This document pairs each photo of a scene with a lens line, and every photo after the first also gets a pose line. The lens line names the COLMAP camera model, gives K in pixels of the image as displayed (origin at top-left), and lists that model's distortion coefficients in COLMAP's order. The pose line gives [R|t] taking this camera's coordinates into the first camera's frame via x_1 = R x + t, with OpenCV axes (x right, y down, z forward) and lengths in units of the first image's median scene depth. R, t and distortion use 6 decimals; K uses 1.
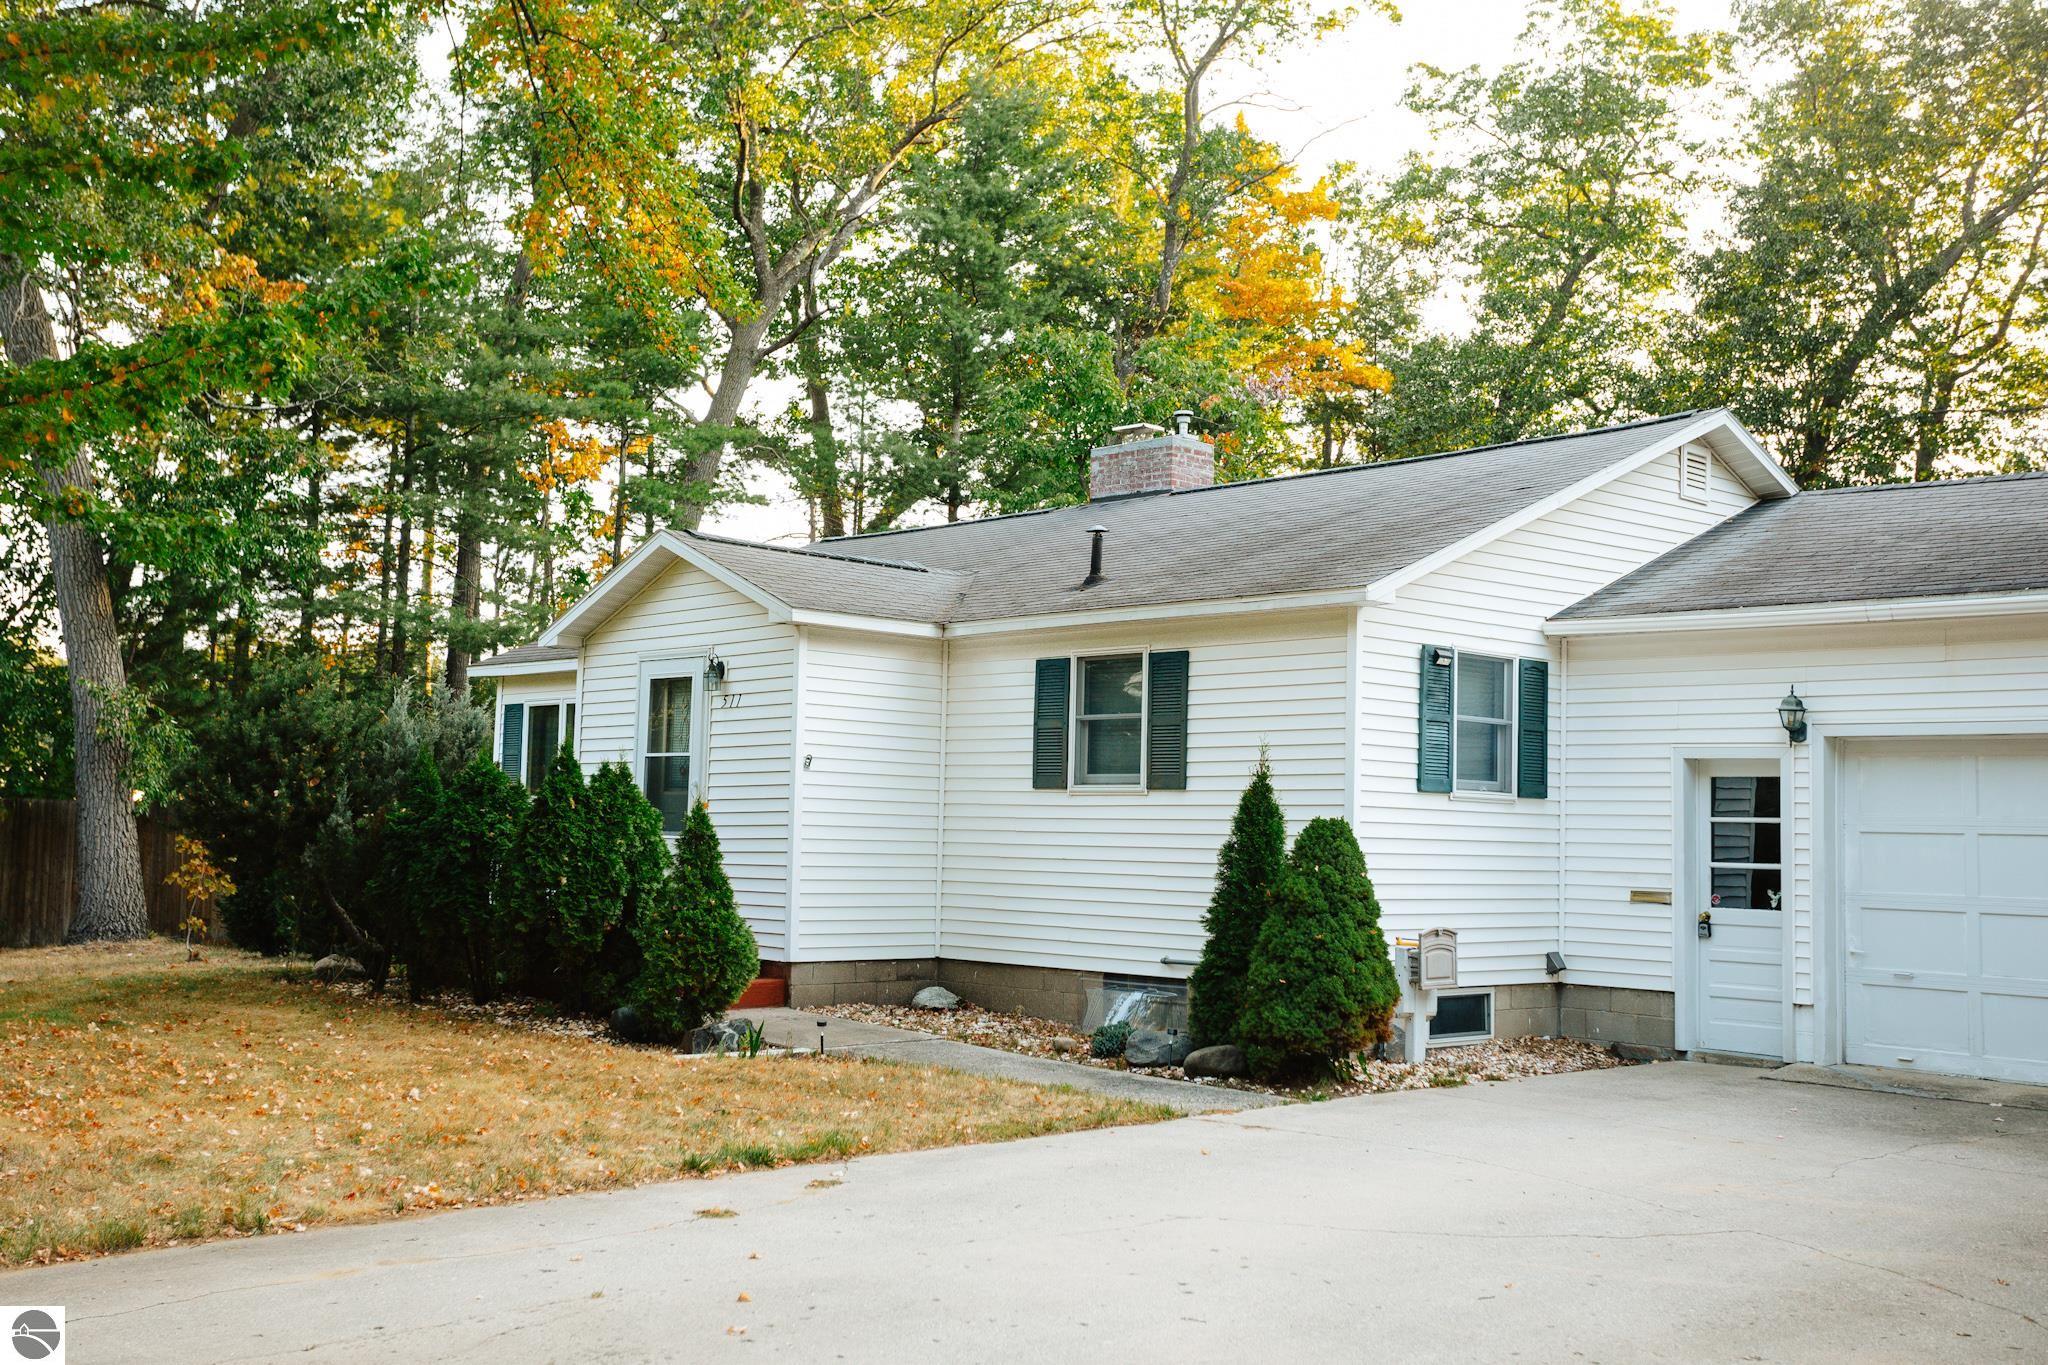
lens RADIAL K [[2205.7, 0, 1024.4], [0, 2205.7, 641.3], [0, 0, 1]] dist [0.013839, 0.202897]
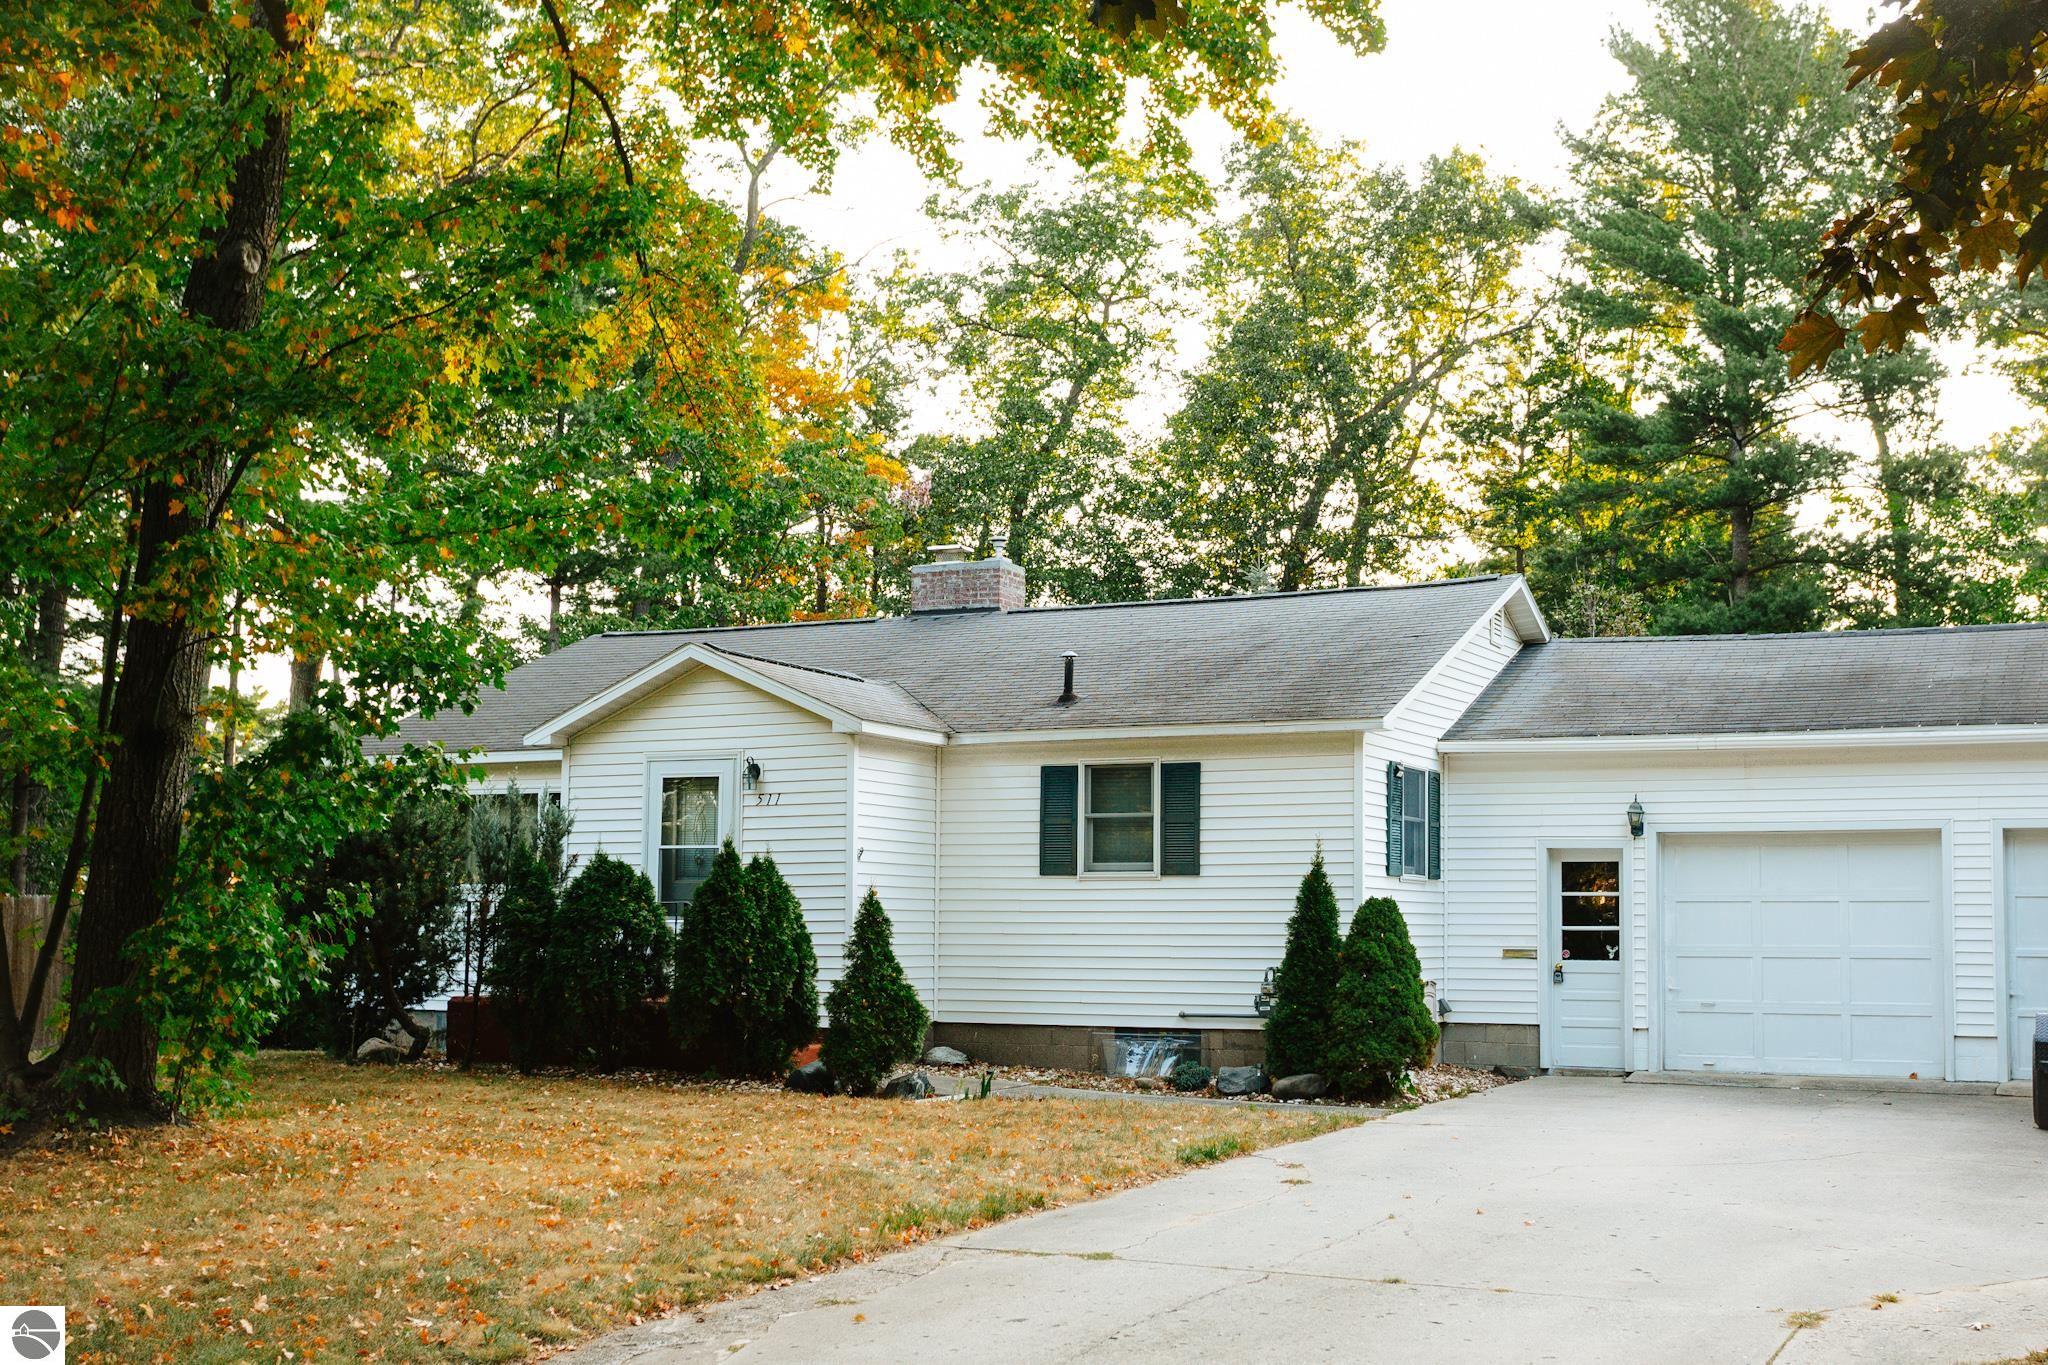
lens RADIAL K [[2524.6, 0, 1024.0], [0, 2524.6, 682.5], [0, 0, 1]] dist [0.013704, 0.020882]
pose [[0.915327, 0.021041, 0.402162, -0.583843], [-0.020112, 0.999776, -0.006532, -0.029221], [-0.402209, -0.002109, 0.915545, -0.251613]]
